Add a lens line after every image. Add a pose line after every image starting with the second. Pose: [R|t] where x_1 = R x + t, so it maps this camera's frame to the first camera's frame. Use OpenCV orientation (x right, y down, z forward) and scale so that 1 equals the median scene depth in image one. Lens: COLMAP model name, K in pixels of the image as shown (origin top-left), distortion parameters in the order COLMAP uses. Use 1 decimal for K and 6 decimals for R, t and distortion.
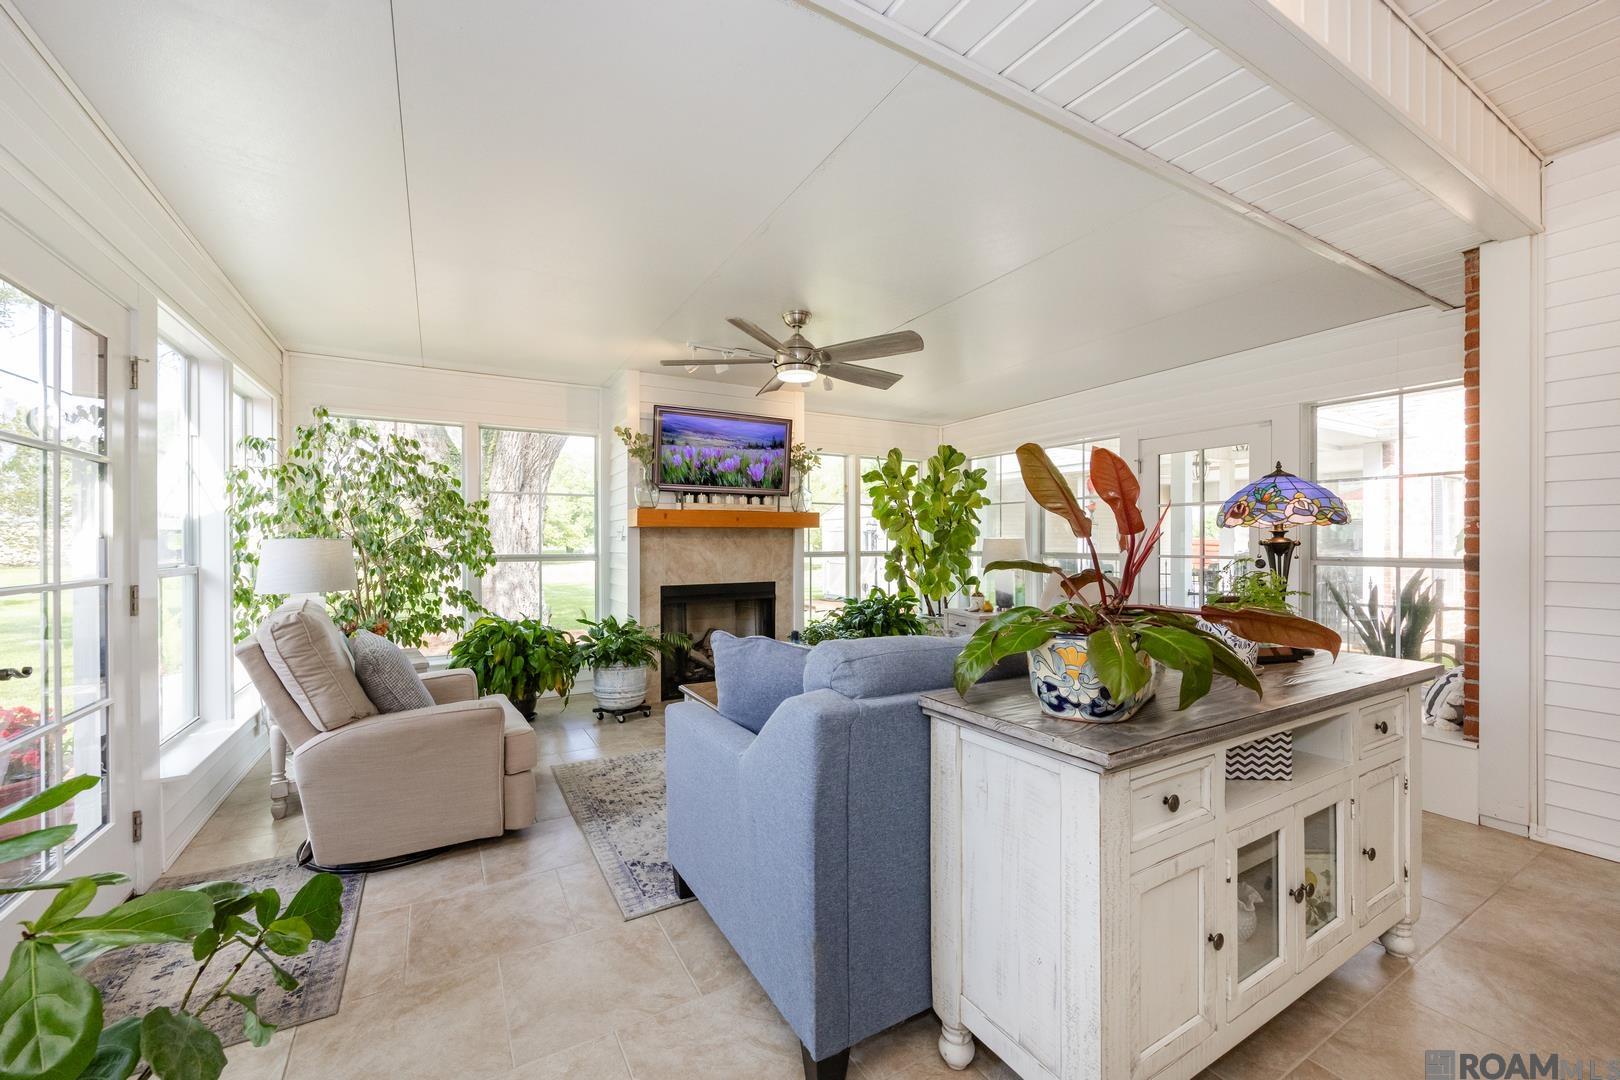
lens RADIAL K [[625.7, 0, 821.0], [0, 625.7, 537.5], [0, 0, 1]] dist [-0.003210, -0.000375]
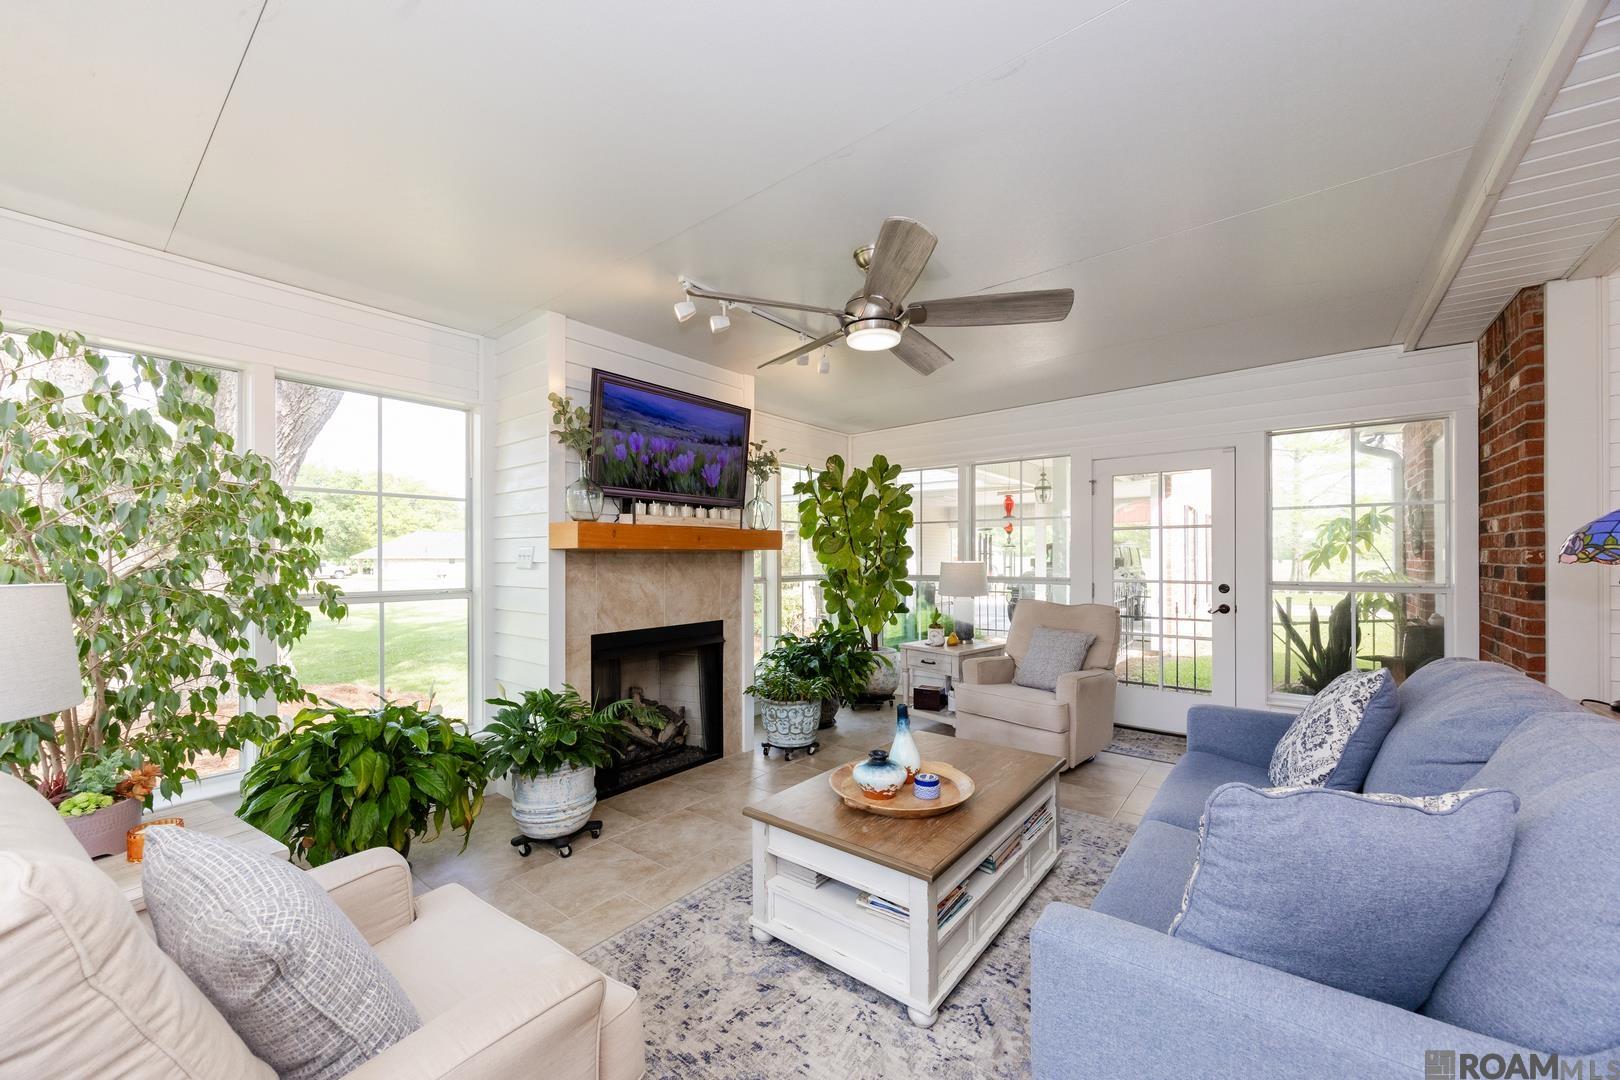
lens RADIAL K [[625.7, 0, 796.0], [0, 625.7, 547.8], [0, 0, 1]] dist [-0.003210, -0.000375]
pose [[0.941385, 0.003532, 0.337316, -0.274627], [-0.000117, 0.999949, -0.010143, -0.010937], [-0.337334, 0.009509, 0.941337, 0.278831]]
